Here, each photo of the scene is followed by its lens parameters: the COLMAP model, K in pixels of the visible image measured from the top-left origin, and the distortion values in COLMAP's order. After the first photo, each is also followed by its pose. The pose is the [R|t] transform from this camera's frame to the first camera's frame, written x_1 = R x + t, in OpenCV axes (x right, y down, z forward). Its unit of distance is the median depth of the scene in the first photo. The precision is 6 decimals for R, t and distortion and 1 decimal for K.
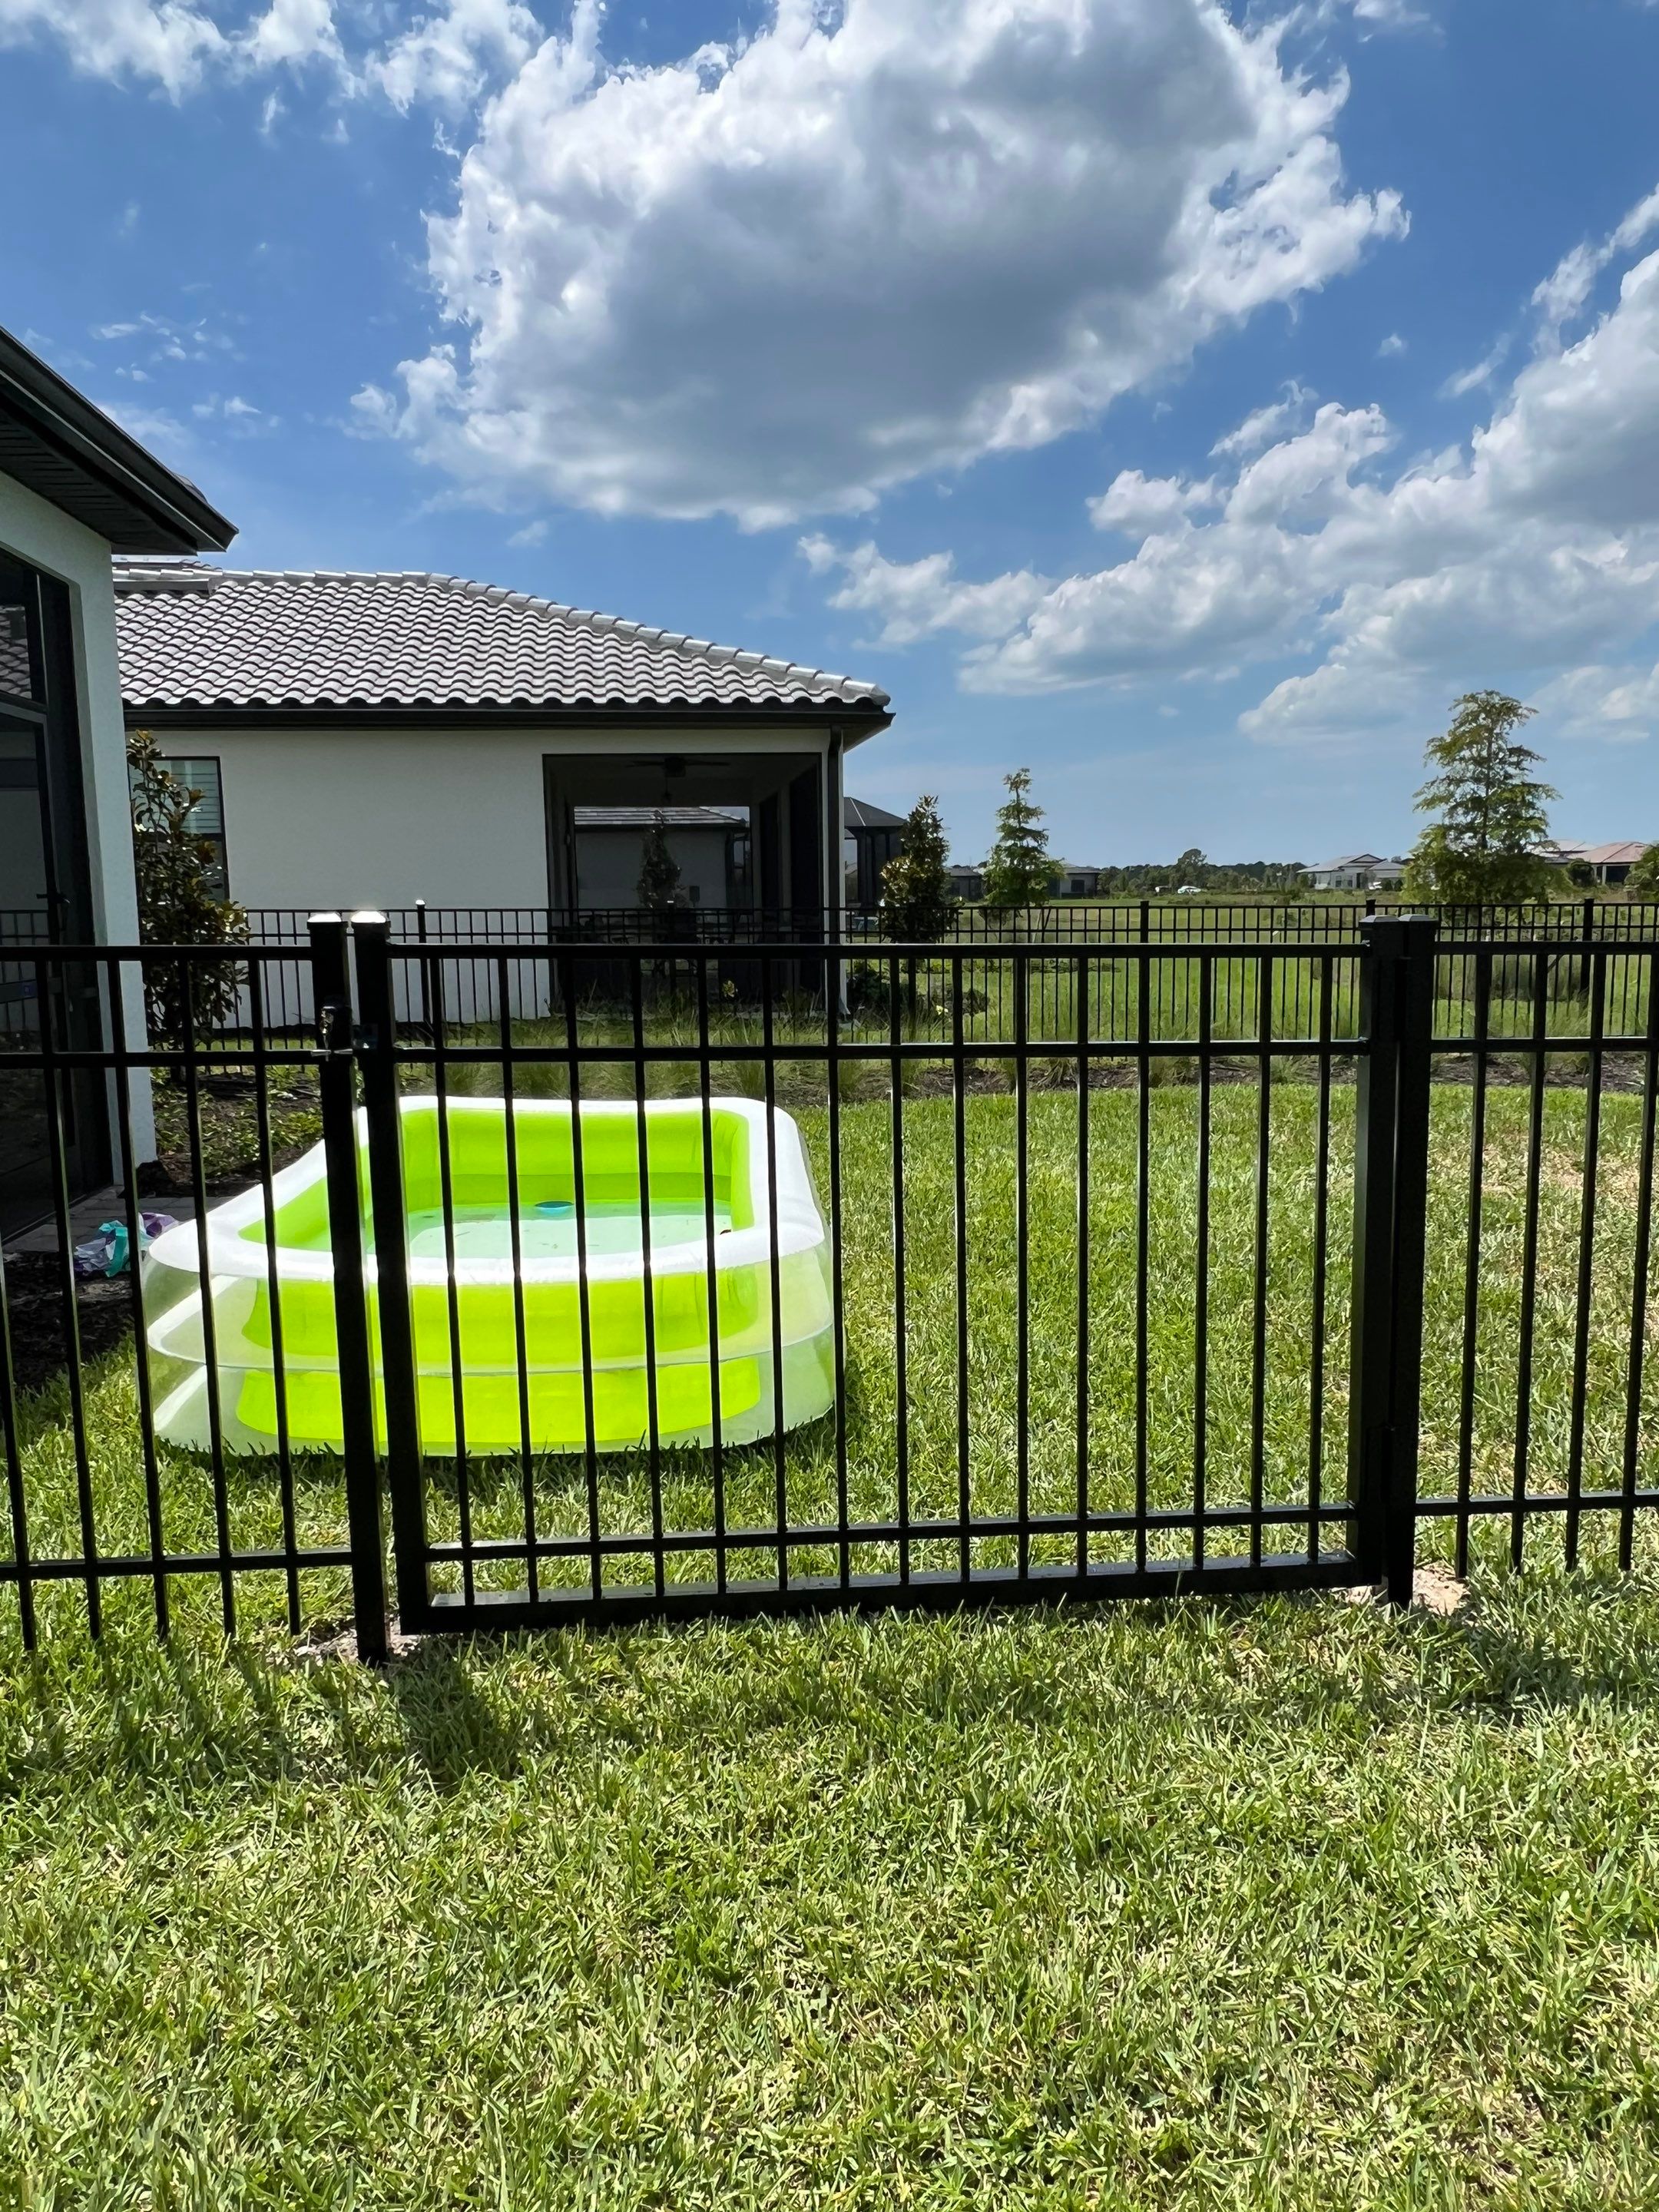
lens RADIAL K [[1553.9, 0, 829.5], [0, 1553.9, 1106.0], [0, 0, 1]] dist [-0.001531, -0.000412]
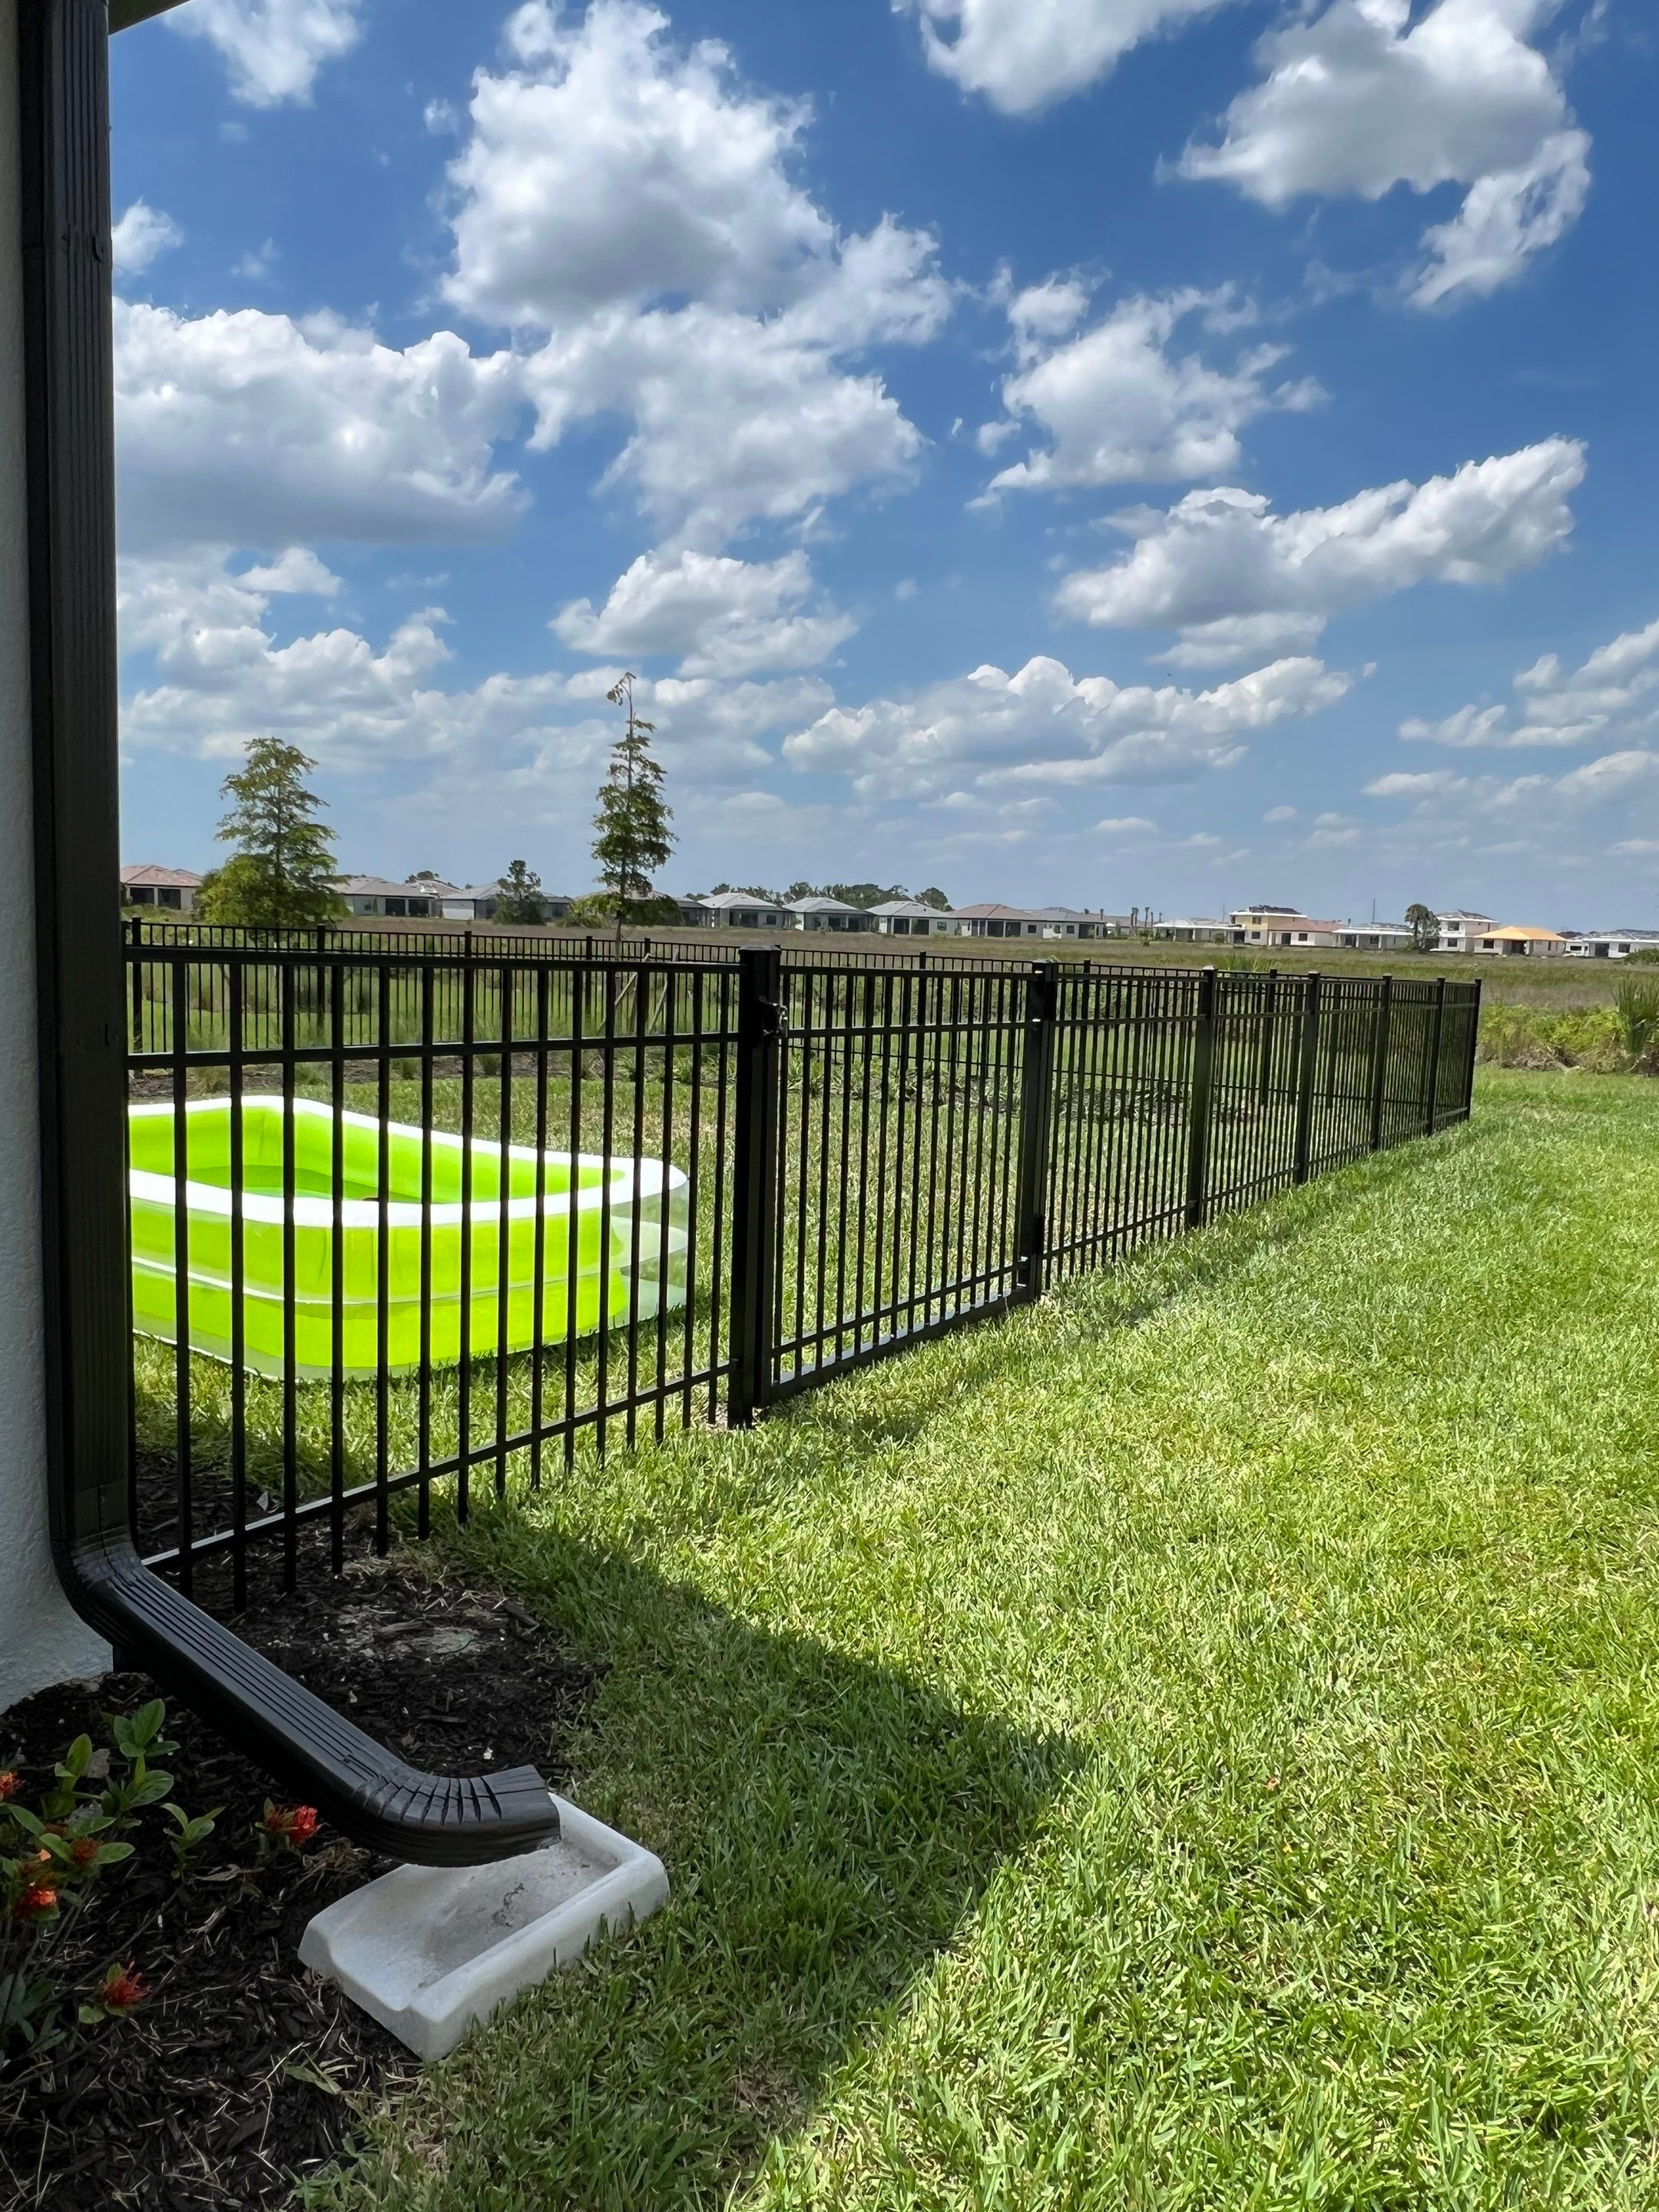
lens RADIAL K [[1553.9, 0, 829.5], [0, 1553.9, 1106.0], [0, 0, 1]] dist [-0.001531, -0.000412]
pose [[0.607791, -0.046345, 0.792743, -0.234933], [0.055949, 0.998314, 0.015467, 0.002493], [-0.792123, 0.034953, 0.609359, 0.009872]]
